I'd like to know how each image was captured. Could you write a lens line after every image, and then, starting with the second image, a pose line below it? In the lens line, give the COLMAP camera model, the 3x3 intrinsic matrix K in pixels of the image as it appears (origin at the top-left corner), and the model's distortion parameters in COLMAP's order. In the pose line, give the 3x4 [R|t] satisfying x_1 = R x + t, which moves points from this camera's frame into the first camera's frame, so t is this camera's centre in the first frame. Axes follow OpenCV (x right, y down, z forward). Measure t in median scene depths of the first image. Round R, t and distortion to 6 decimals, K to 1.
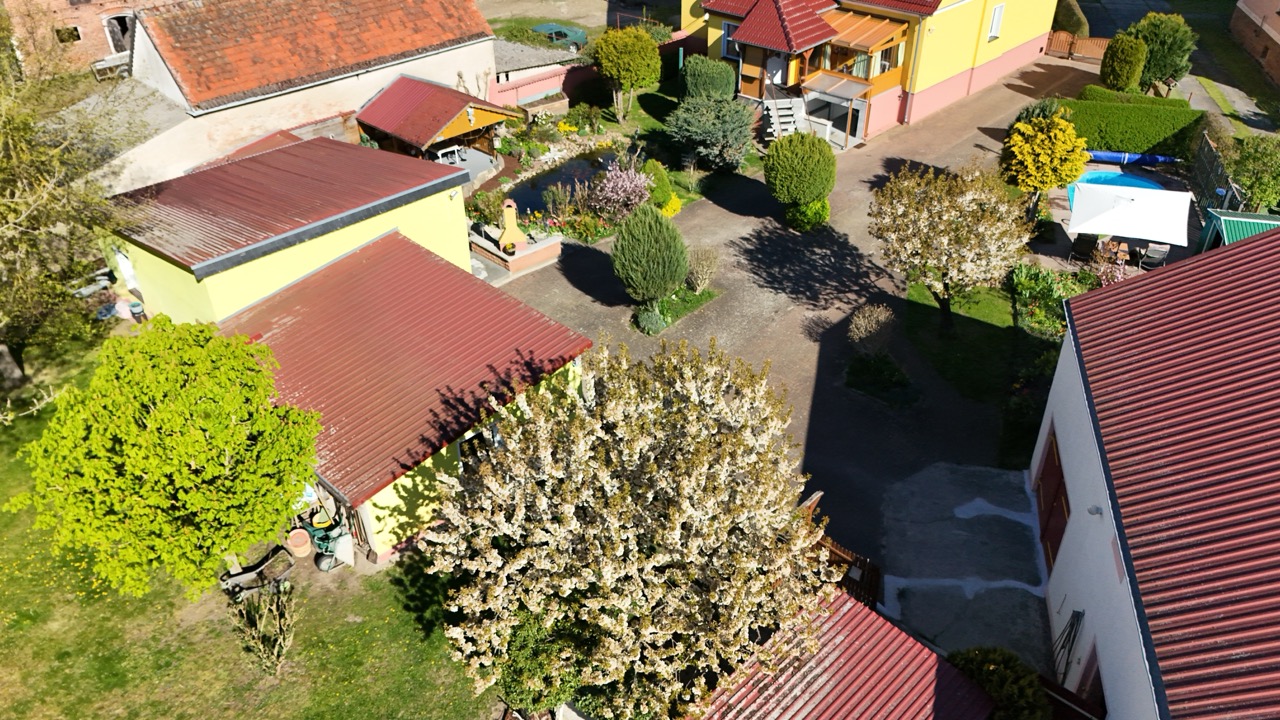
lens RADIAL K [[936.2, 0, 643.1], [0, 936.2, 358.3], [0, 0, 1]] dist [0.063069, -0.058139]
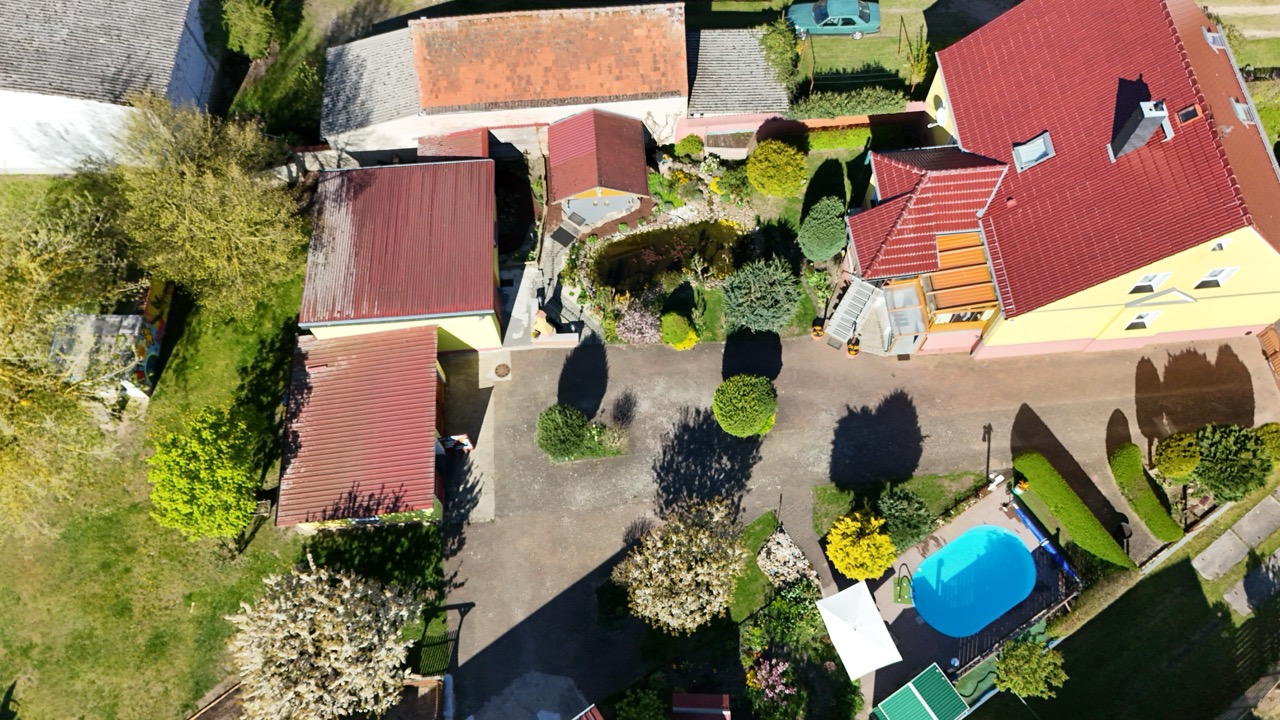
lens RADIAL K [[936.2, 0, 647.0], [0, 936.2, 356.9], [0, 0, 1]] dist [0.063069, -0.058139]
pose [[0.754099, 0.597767, -0.272045, 0.399649], [-0.362347, 0.724154, 0.586776, -1.006423], [0.547758, -0.343913, 0.762683, -0.002812]]
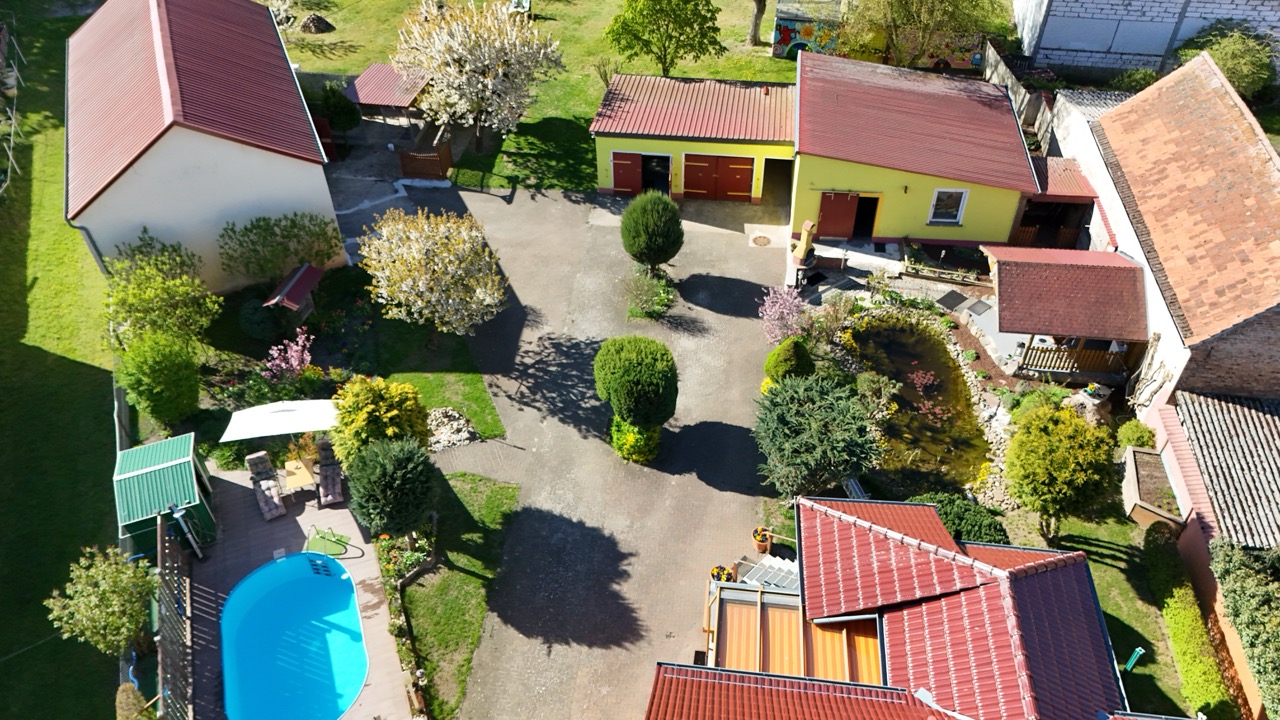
lens RADIAL K [[936.2, 0, 649.5], [0, 936.2, 358.4], [0, 0, 1]] dist [0.063069, -0.058139]
pose [[-0.791260, 0.426560, -0.438126, 0.578087], [-0.331939, 0.302105, 0.893616, -1.070769], [0.513541, 0.852513, -0.097452, 1.156991]]
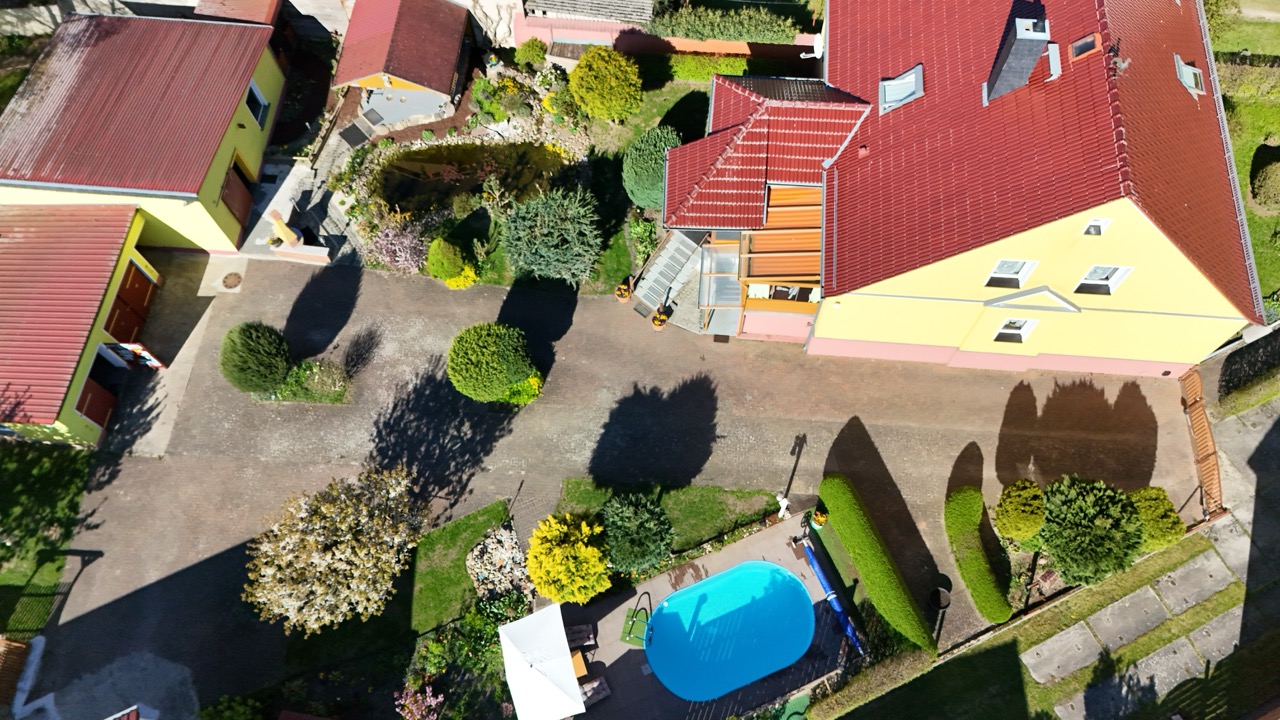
lens RADIAL K [[936.2, 0, 645.8], [0, 936.2, 356.7], [0, 0, 1]] dist [0.063069, -0.058139]
pose [[0.634434, 0.701749, -0.324101, 0.631774], [-0.431170, 0.669279, 0.605110, -0.935722], [0.641549, -0.244159, 0.727187, 0.422770]]
